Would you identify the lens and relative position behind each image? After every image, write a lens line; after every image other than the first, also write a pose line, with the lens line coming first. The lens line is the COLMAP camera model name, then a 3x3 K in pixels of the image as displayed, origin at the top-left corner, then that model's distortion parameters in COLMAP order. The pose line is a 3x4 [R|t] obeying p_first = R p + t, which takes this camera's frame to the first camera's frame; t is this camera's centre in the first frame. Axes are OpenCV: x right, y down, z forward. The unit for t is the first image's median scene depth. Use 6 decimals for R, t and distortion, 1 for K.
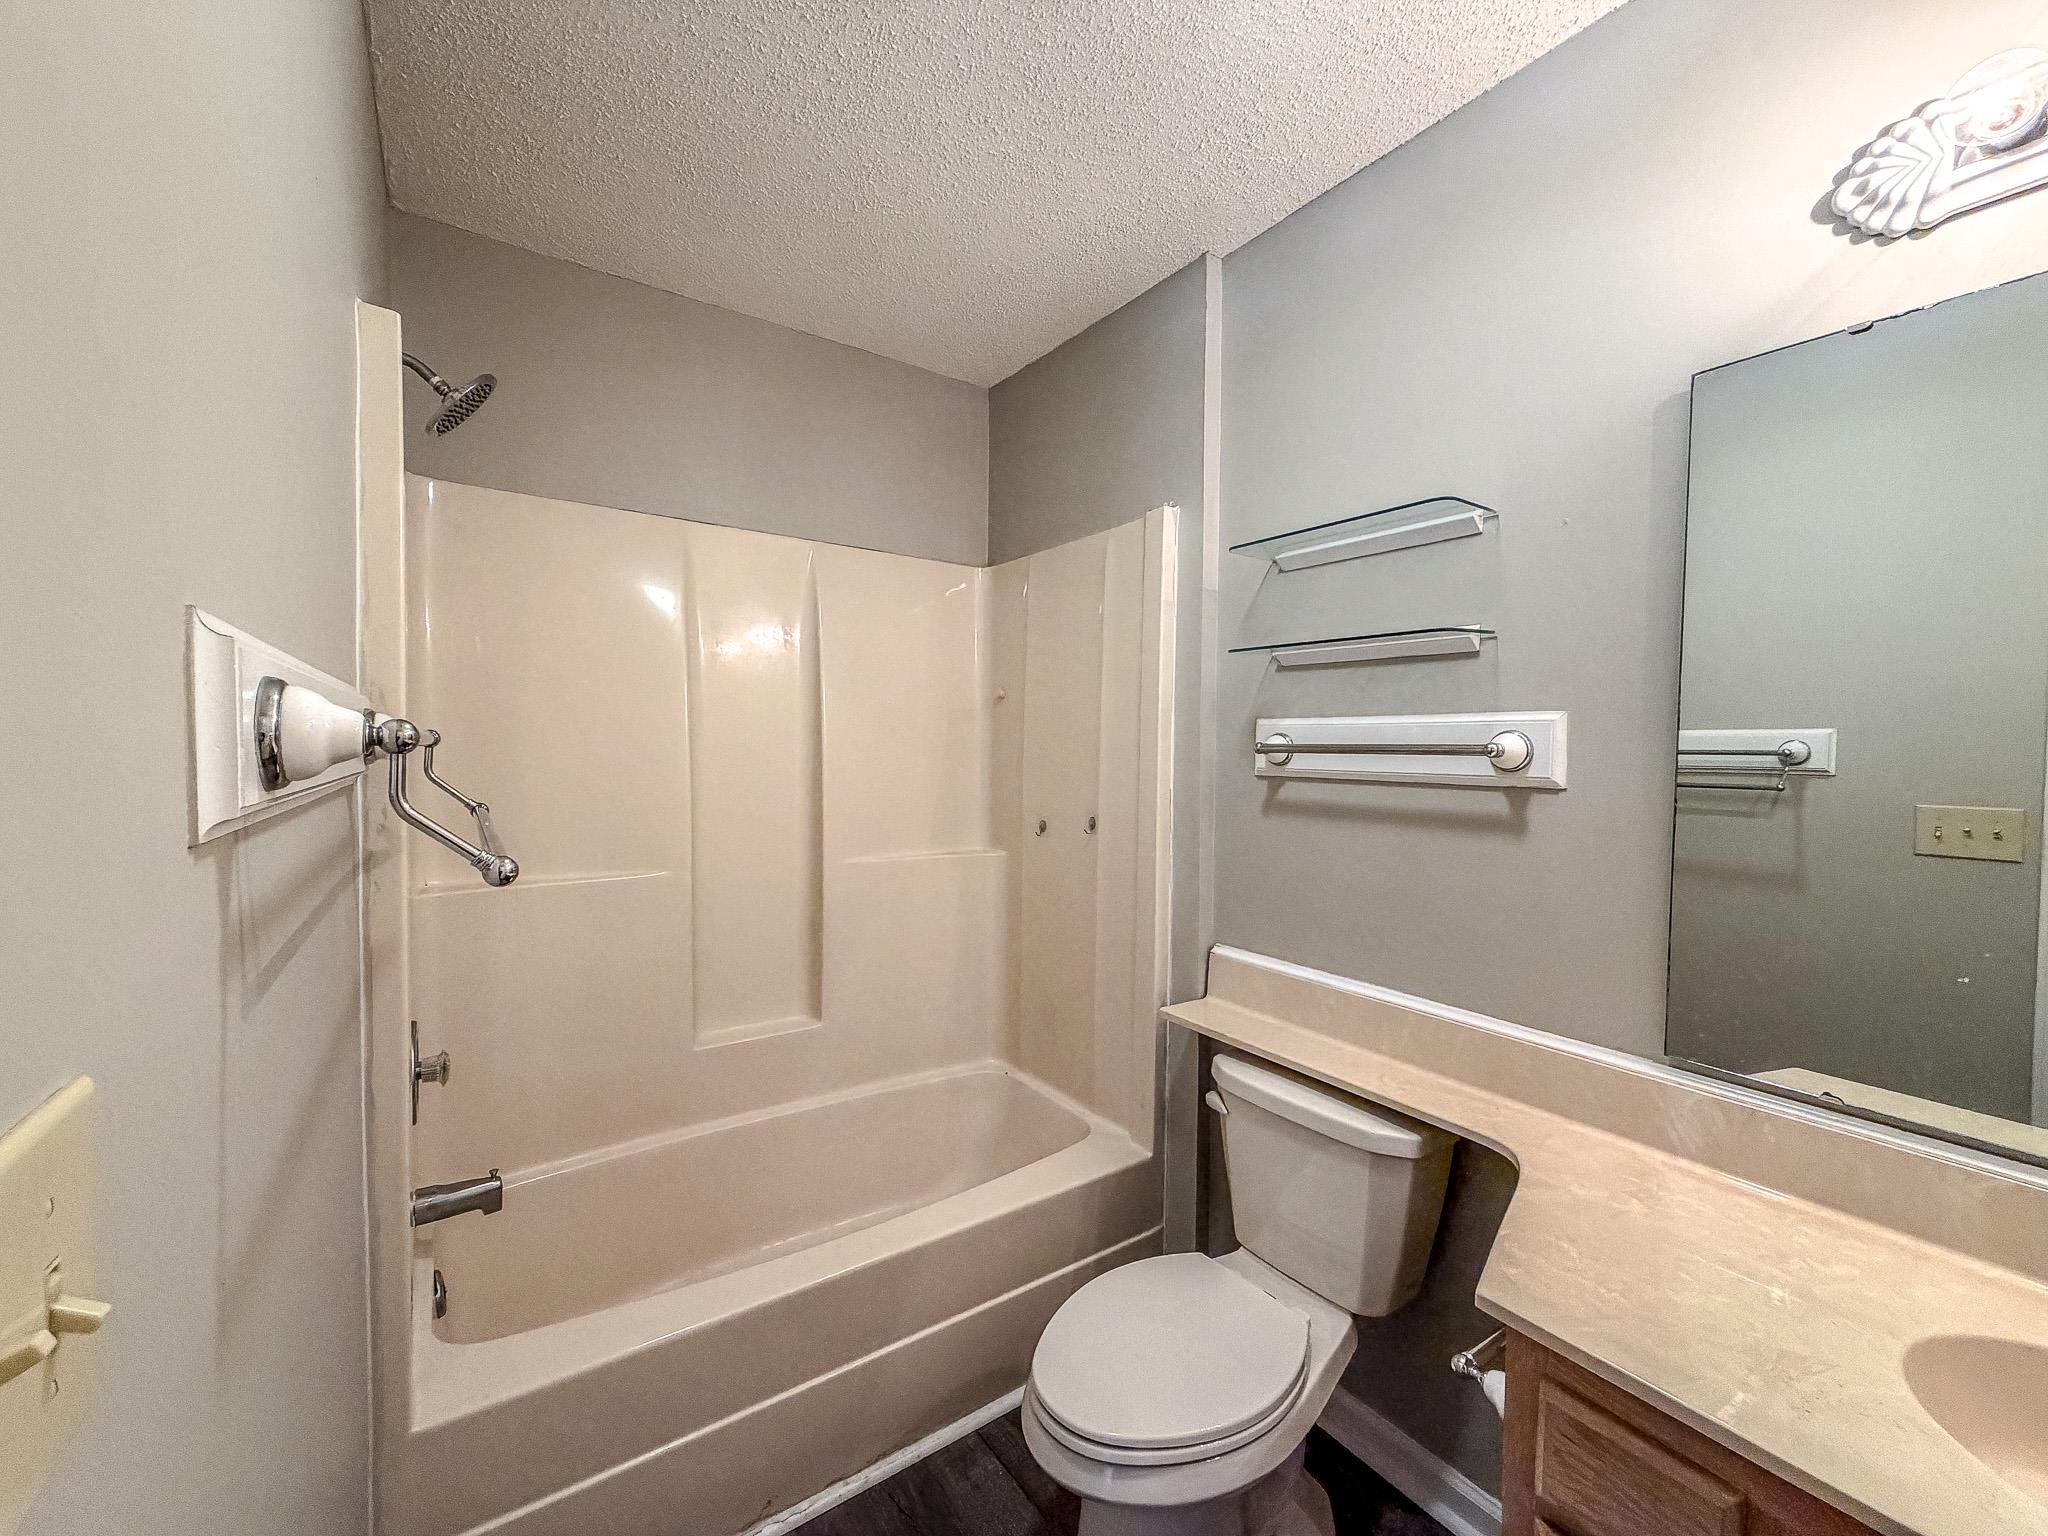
lens RADIAL K [[816.7, 0, 1016.3], [0, 816.7, 768.7], [0, 0, 1]] dist [-0.000474, 0.000565]
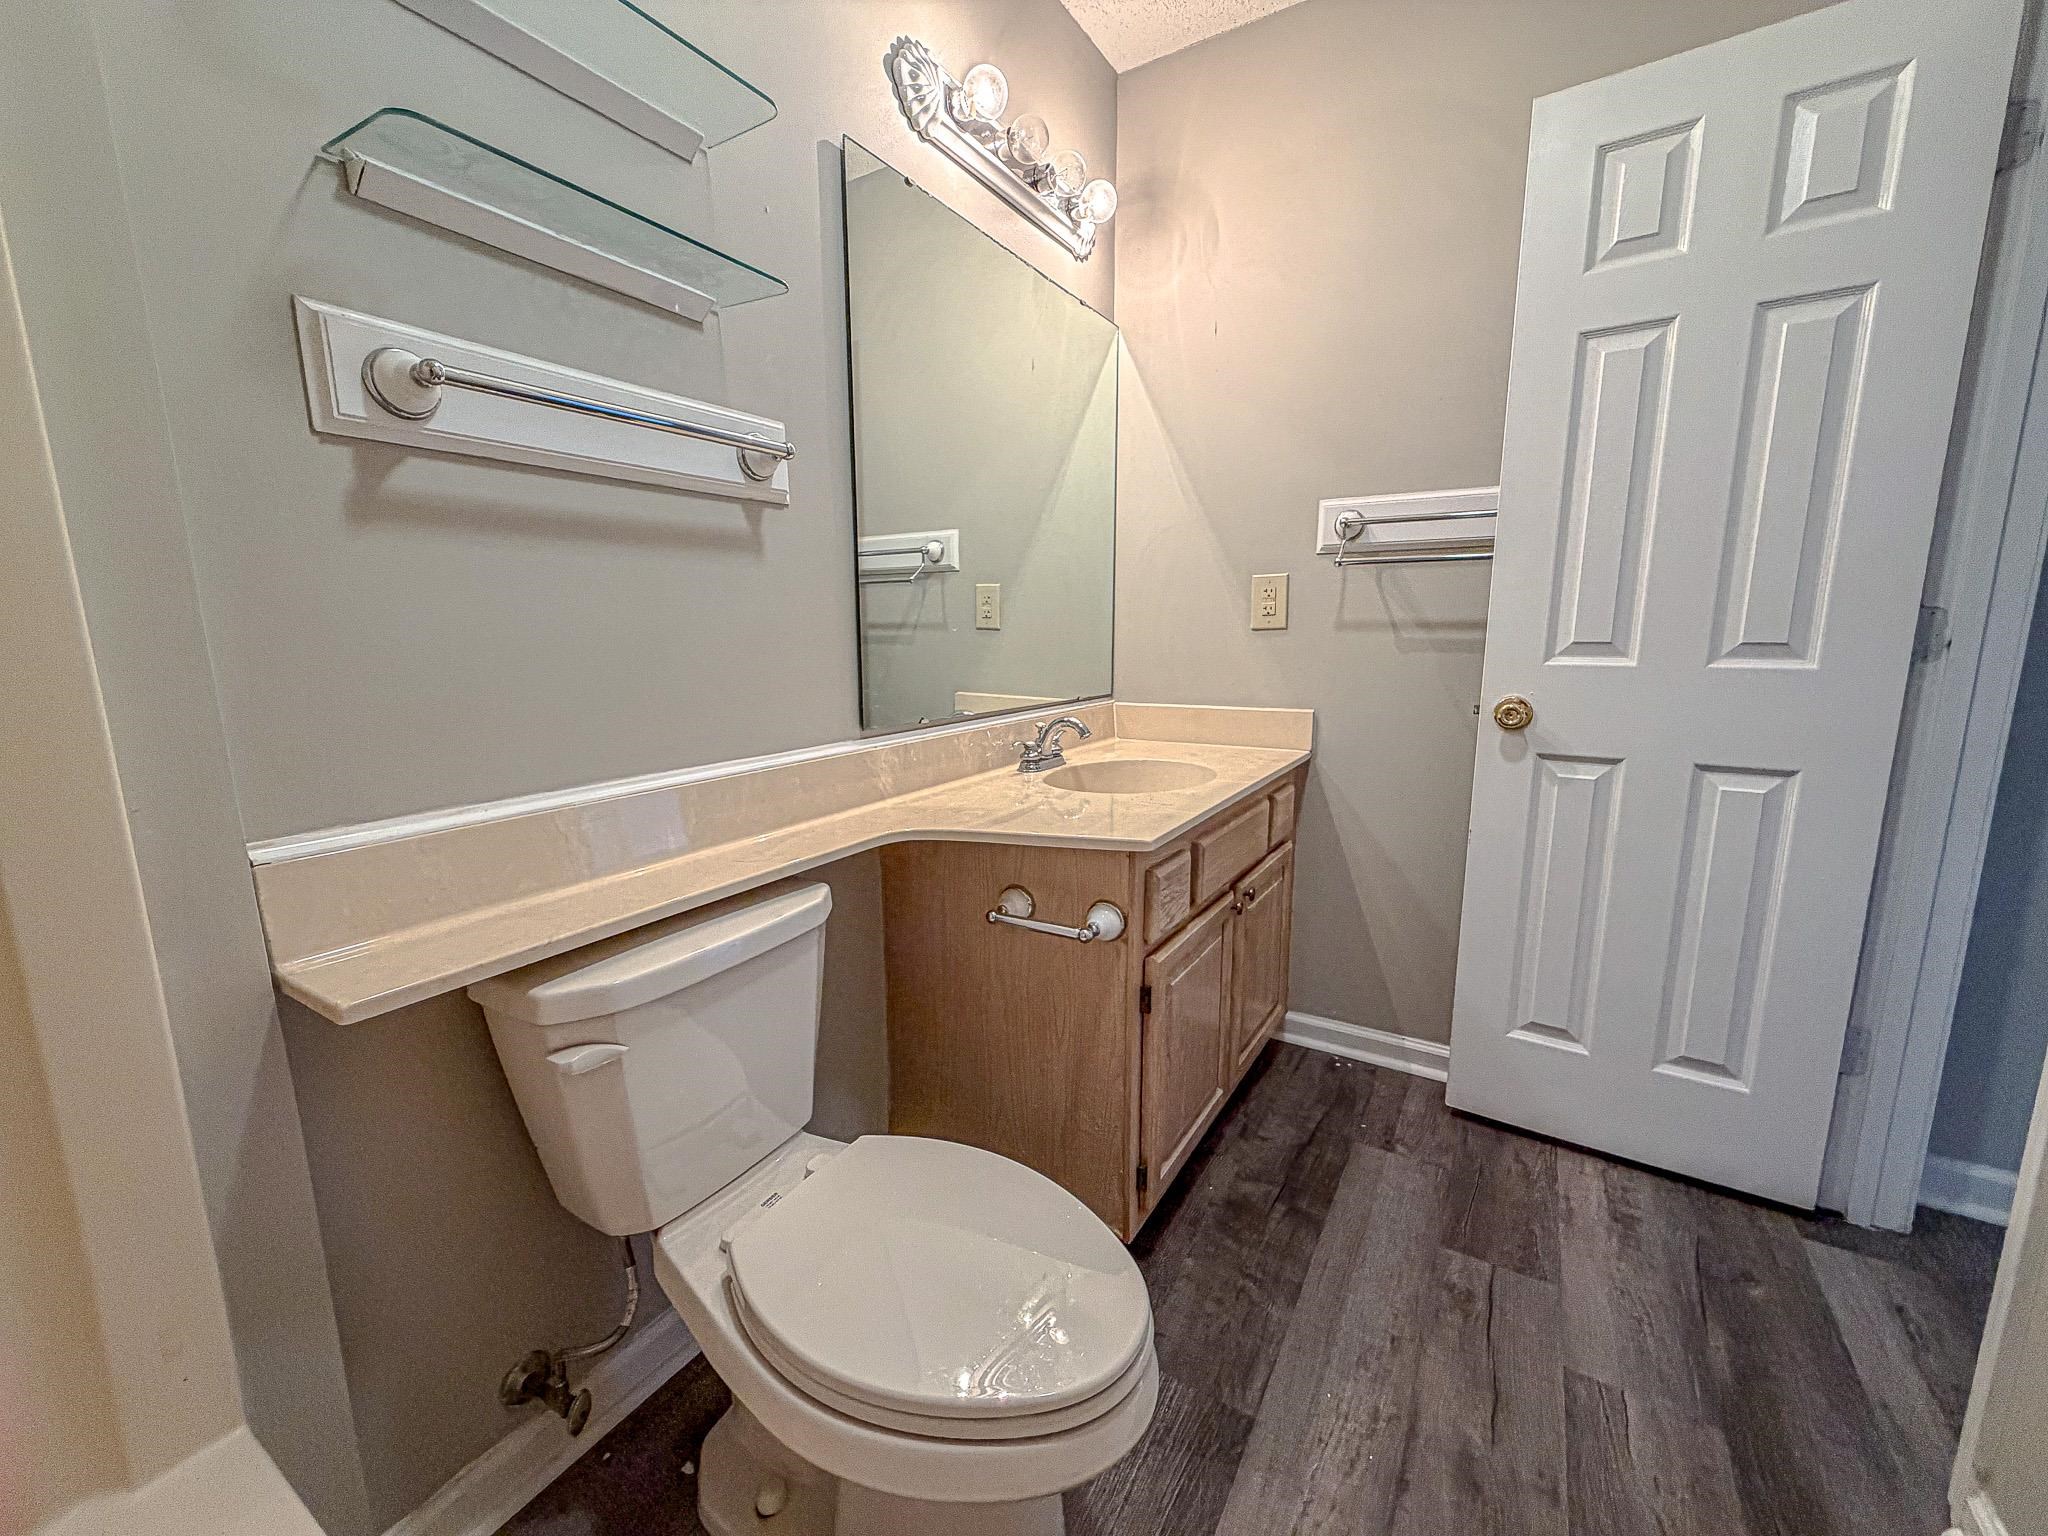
lens RADIAL K [[816.7, 0, 1016.3], [0, 816.7, 768.7], [0, 0, 1]] dist [-0.000474, 0.000565]
pose [[-0.398324, -0.167601, 0.901803, -0.374351], [0.028572, 0.980420, 0.194832, 0.144755], [-0.916800, 0.103373, -0.385736, 1.083714]]
